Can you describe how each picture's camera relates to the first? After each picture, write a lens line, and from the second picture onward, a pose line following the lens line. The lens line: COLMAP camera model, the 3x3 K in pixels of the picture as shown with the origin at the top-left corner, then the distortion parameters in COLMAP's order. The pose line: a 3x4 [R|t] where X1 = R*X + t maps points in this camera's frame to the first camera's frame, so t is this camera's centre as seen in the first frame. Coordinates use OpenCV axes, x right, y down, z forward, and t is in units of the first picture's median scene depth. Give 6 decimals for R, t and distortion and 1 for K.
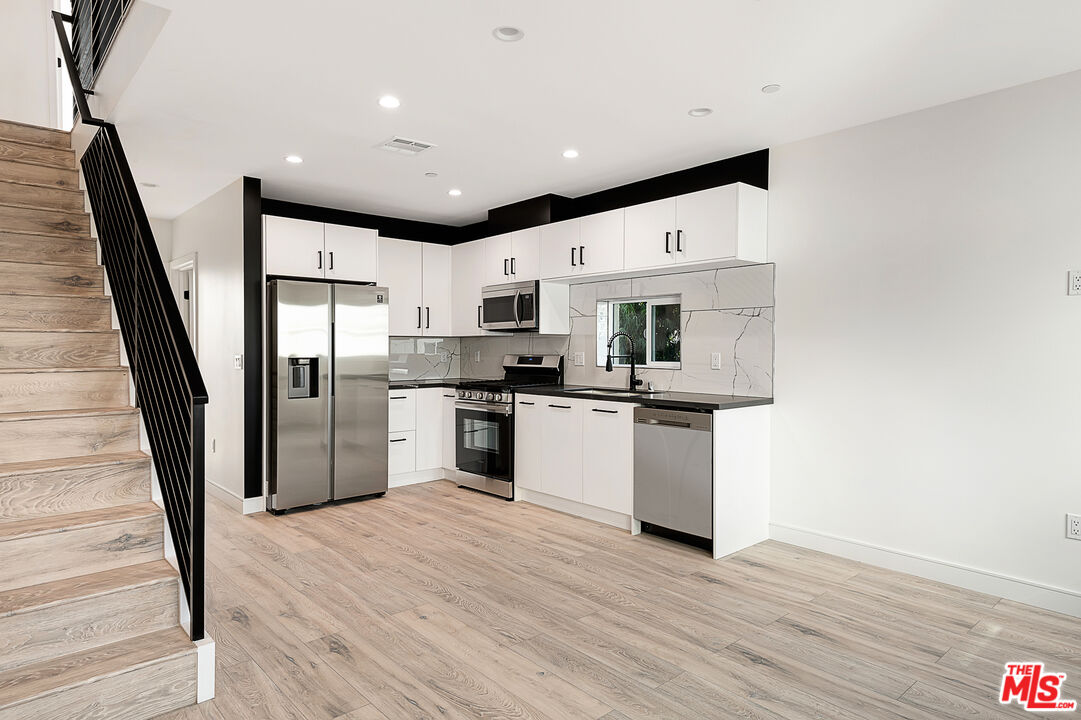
lens RADIAL K [[624.1, 0, 541.1], [0, 624.1, 321.2], [0, 0, 1]] dist [0.032976, -0.008309]
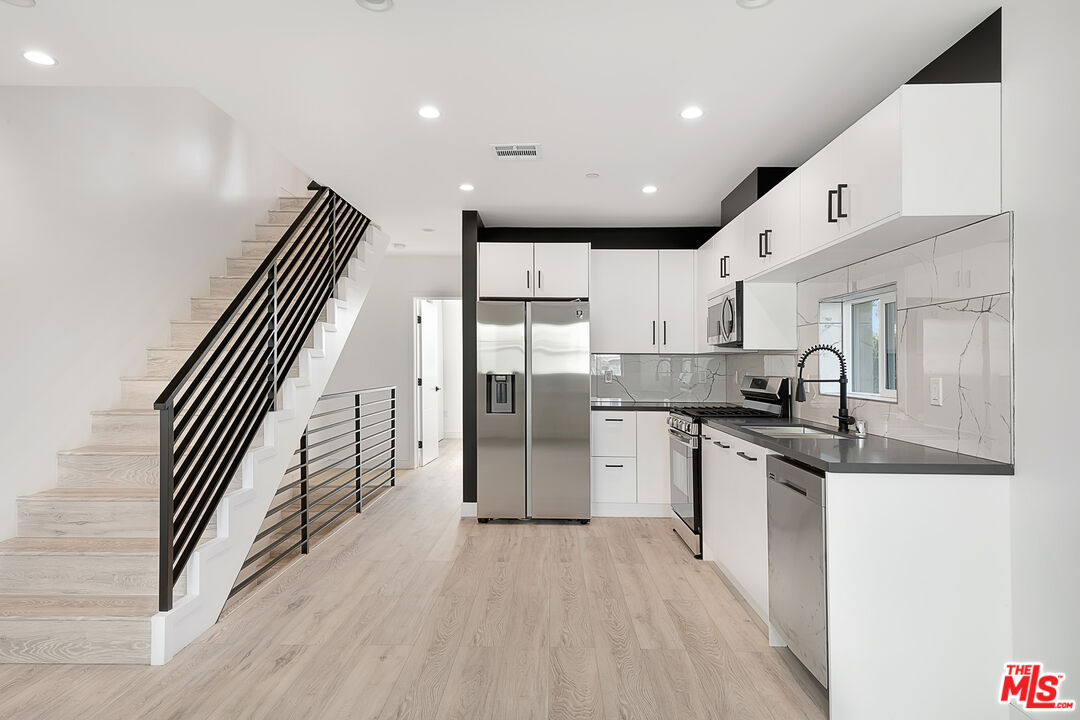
lens RADIAL K [[623.5, 0, 544.2], [0, 623.5, 323.8], [0, 0, 1]] dist [0.032976, -0.008309]
pose [[0.736852, -0.039073, -0.674924, 0.379937], [0.021753, 0.999182, -0.034097, 0.010969], [0.675704, 0.010443, 0.737099, 0.286365]]
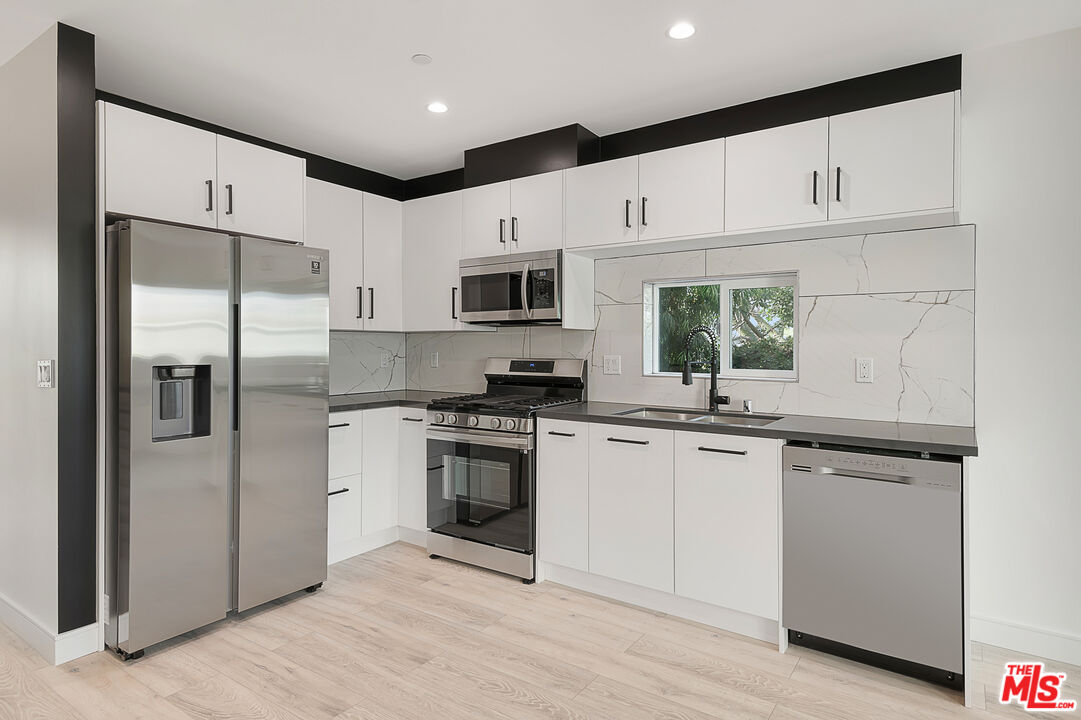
lens RADIAL K [[599.5, 0, 538.4], [0, 599.5, 328.9], [0, 0, 1]] dist [0.025258, -0.008276]
pose [[0.973094, 0.010439, 0.230173, -0.198523], [-0.014260, 0.999787, 0.014940, 0.013094], [-0.229968, -0.017820, 0.973035, 0.413353]]
